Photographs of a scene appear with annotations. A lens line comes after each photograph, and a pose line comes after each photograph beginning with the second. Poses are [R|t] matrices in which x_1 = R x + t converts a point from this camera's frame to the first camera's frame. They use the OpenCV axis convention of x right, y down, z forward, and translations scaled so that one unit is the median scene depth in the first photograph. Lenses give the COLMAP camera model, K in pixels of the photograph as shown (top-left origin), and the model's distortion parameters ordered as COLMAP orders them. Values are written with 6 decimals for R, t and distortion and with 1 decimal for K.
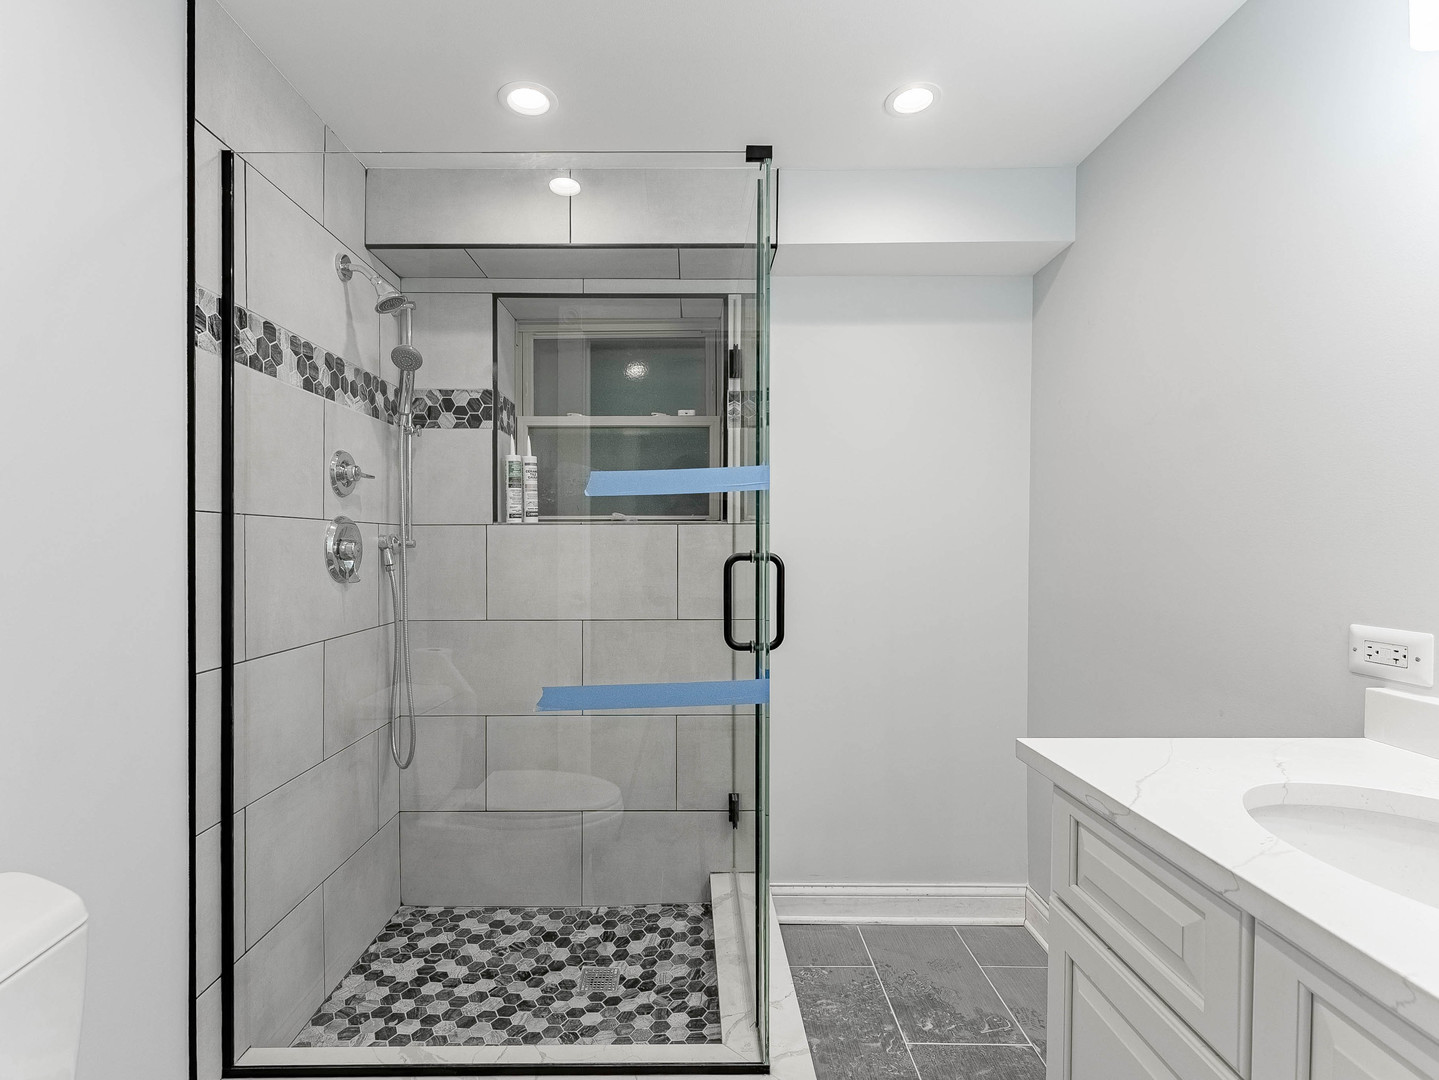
lens RADIAL K [[691.2, 0, 675.1], [0, 691.2, 549.8], [0, 0, 1]] dist [0.002394, 0.001552]
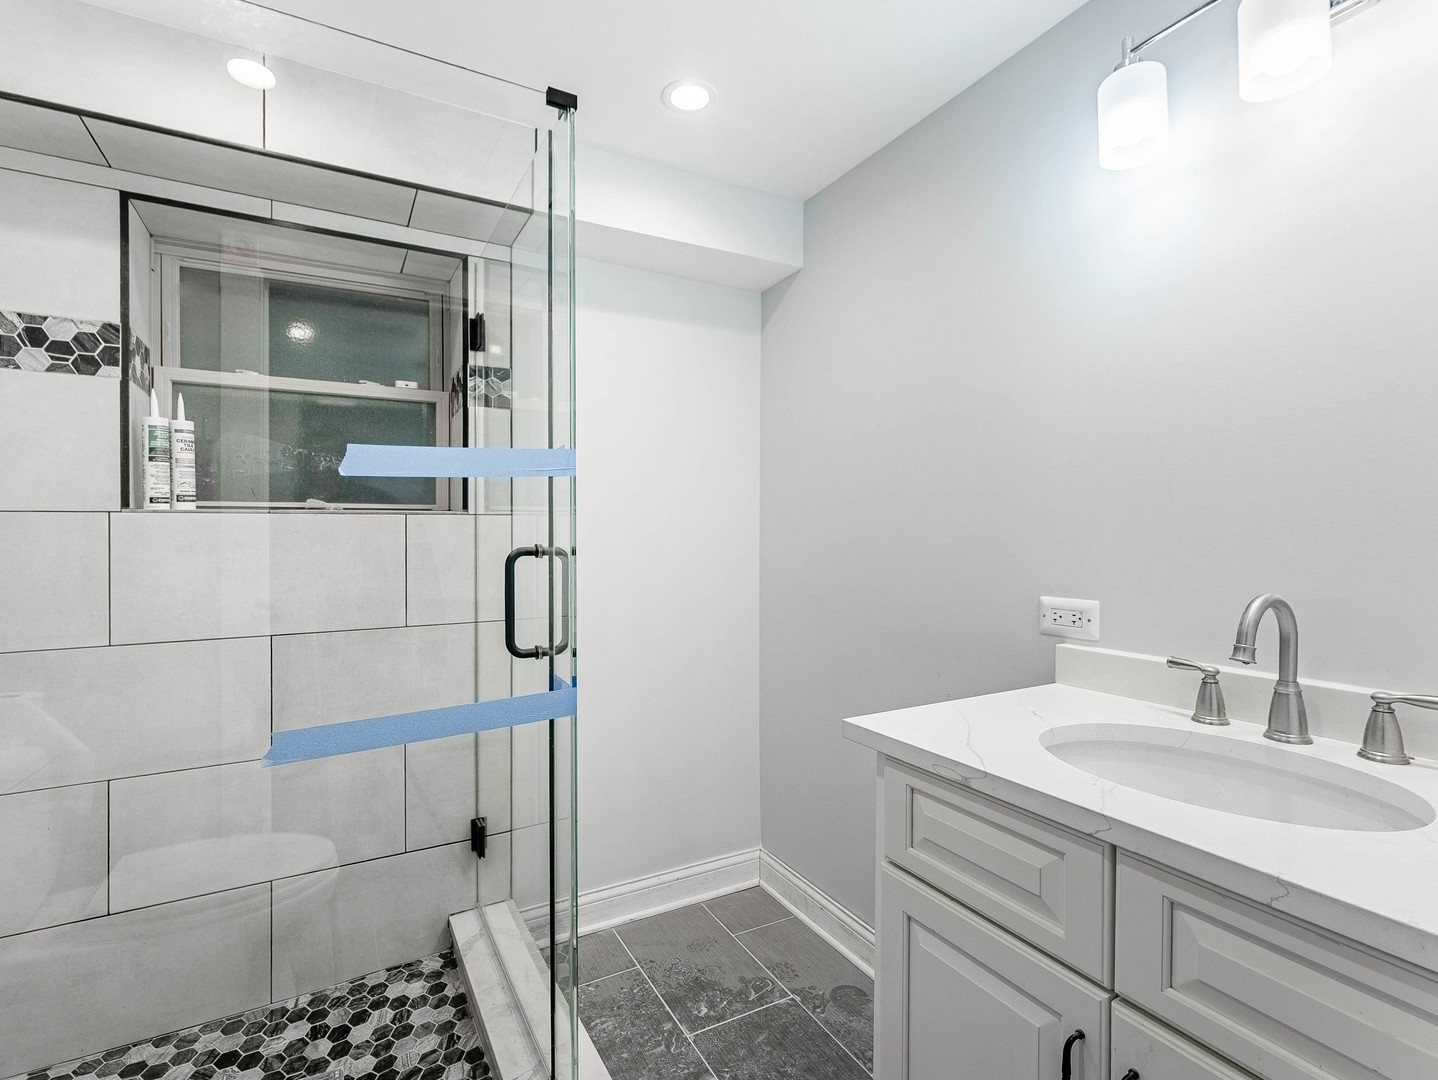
lens RADIAL K [[692.2, 0, 721.8], [0, 692.2, 535.5], [0, 0, 1]] dist [0.001073, 0.000776]
pose [[0.870211, -0.003734, 0.492665, -0.082222], [0.008459, 0.999937, -0.007361, -0.001096], [-0.492606, 0.010573, 0.870188, 0.072134]]
